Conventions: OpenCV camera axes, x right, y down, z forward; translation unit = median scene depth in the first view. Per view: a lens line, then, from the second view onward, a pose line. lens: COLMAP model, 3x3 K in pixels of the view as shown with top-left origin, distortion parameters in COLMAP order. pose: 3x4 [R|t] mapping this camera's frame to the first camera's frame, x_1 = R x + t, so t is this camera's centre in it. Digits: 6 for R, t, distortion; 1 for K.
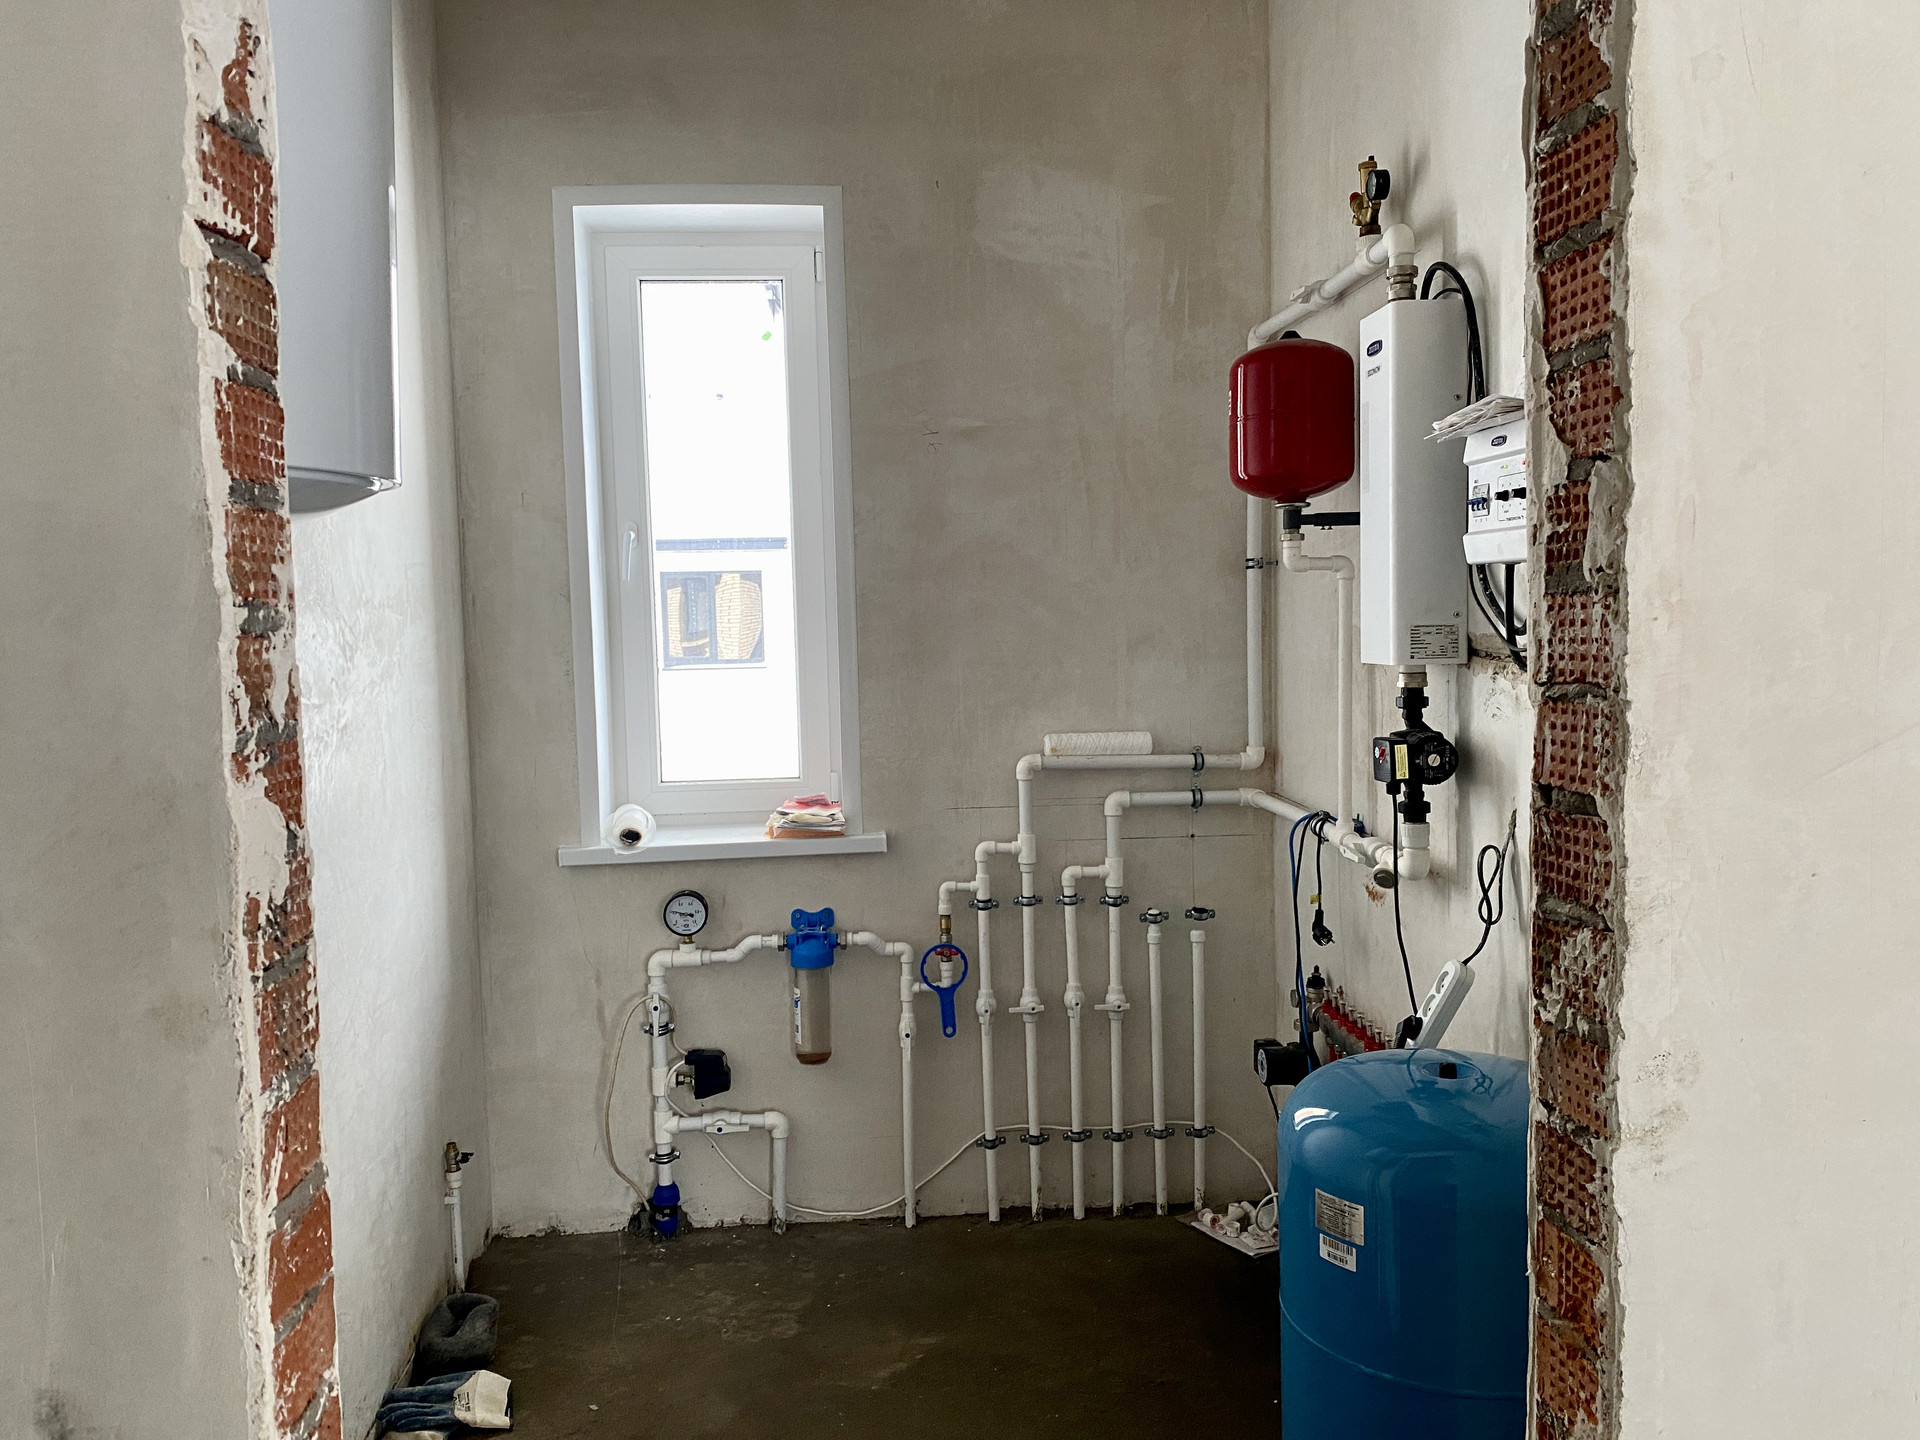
lens RADIAL K [[1476.4, 0, 959.3], [0, 1476.4, 717.2], [0, 0, 1]] dist [0.045676, -0.050493]
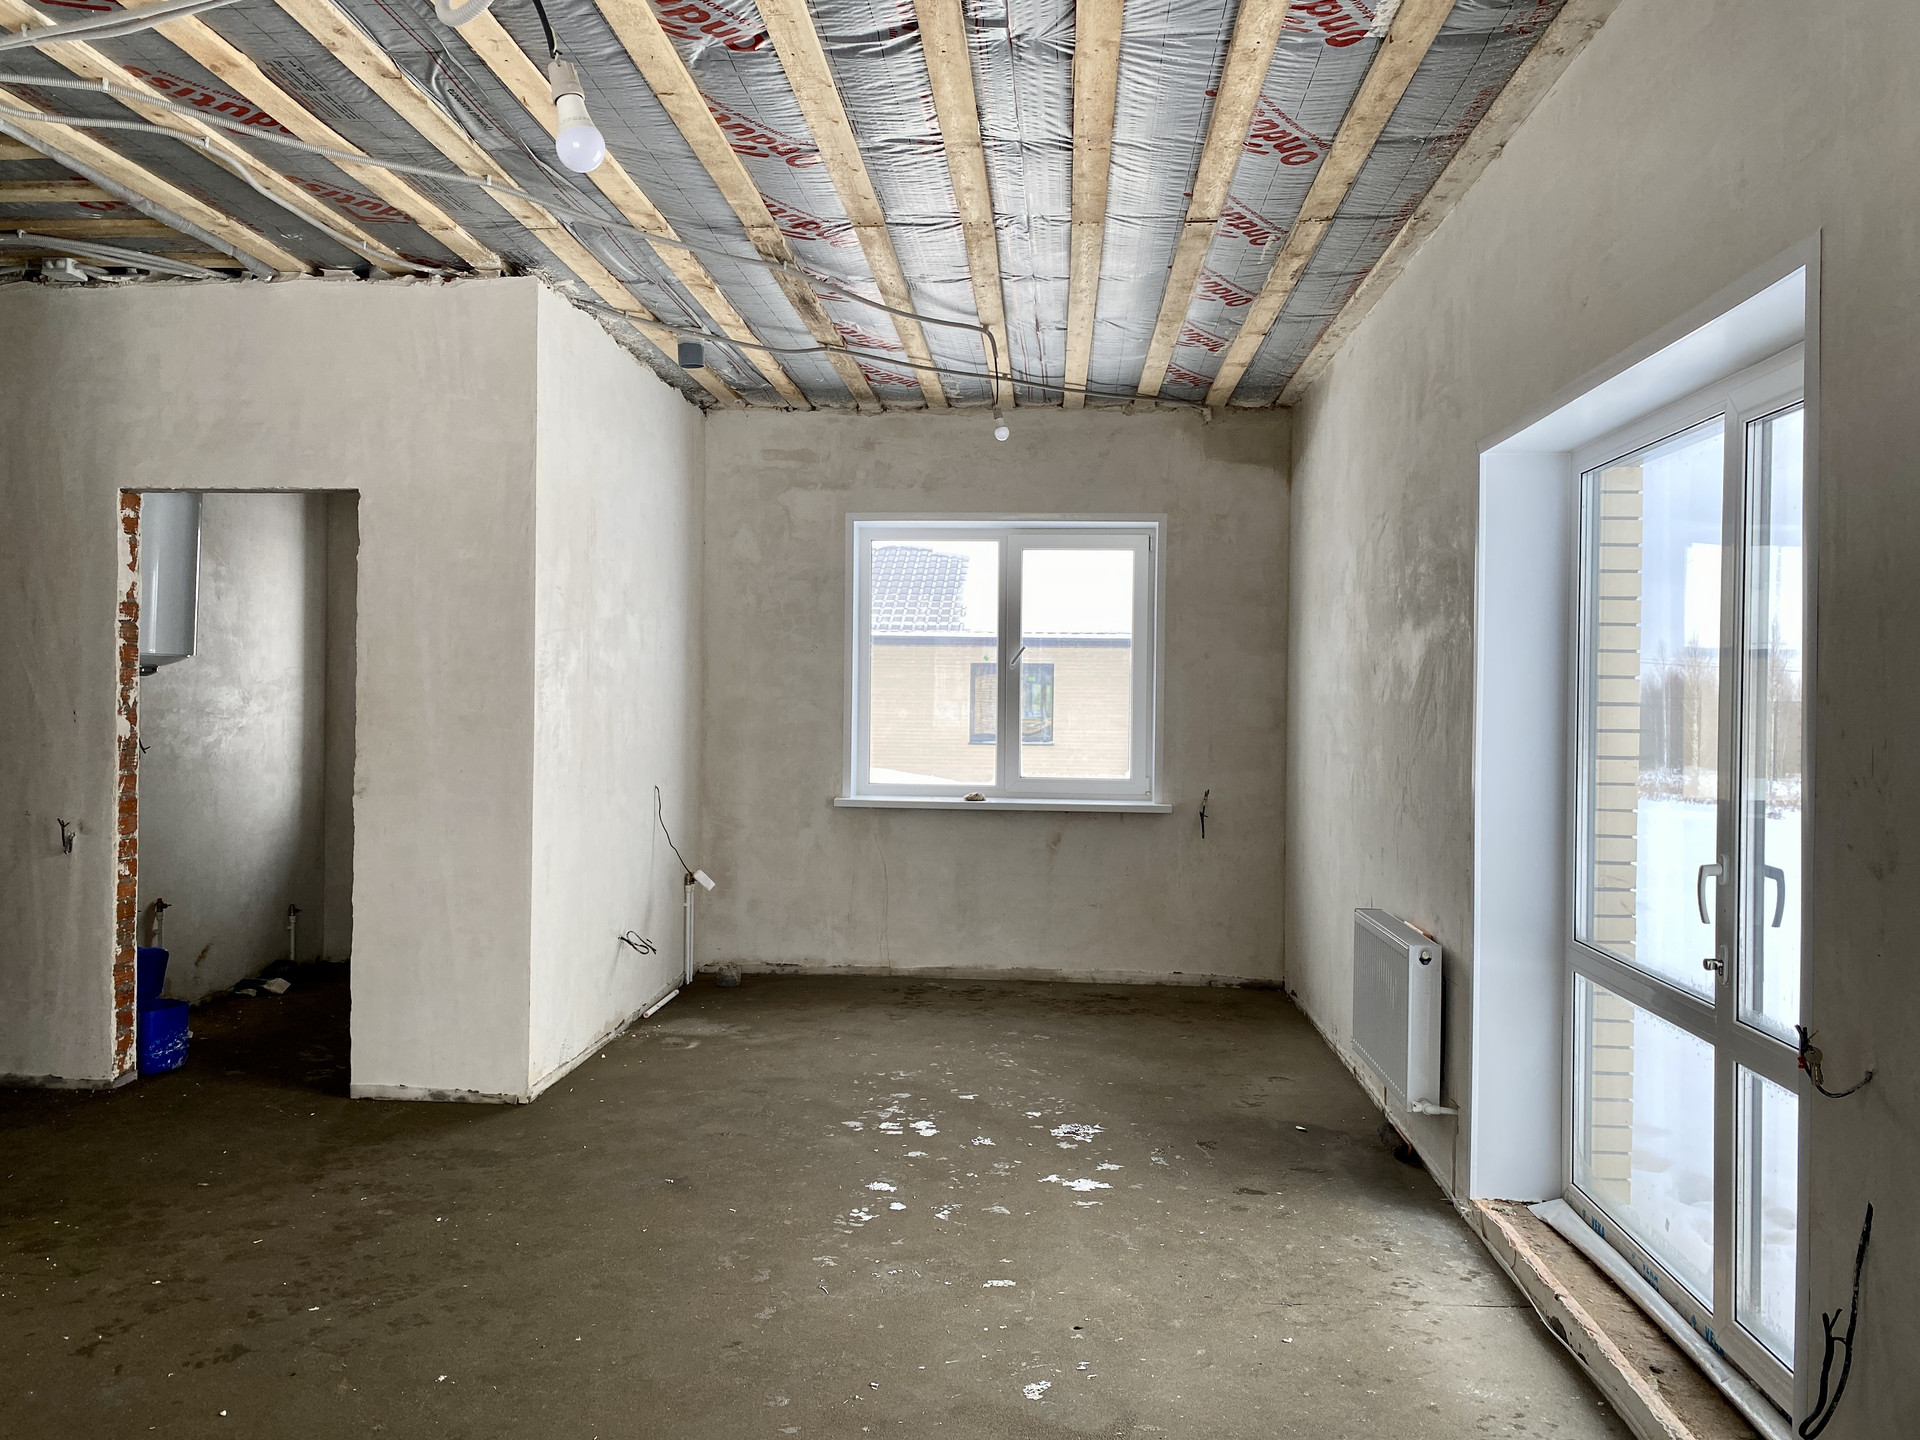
lens RADIAL K [[1476.4, 0, 962.2], [0, 1476.4, 718.2], [0, 0, 1]] dist [0.045676, -0.050493]
pose [[0.989841, 0.041630, -0.135944, 3.534060], [-0.049974, 0.997033, -0.058551, 0.230037], [0.133103, 0.064750, 0.988985, -4.274343]]
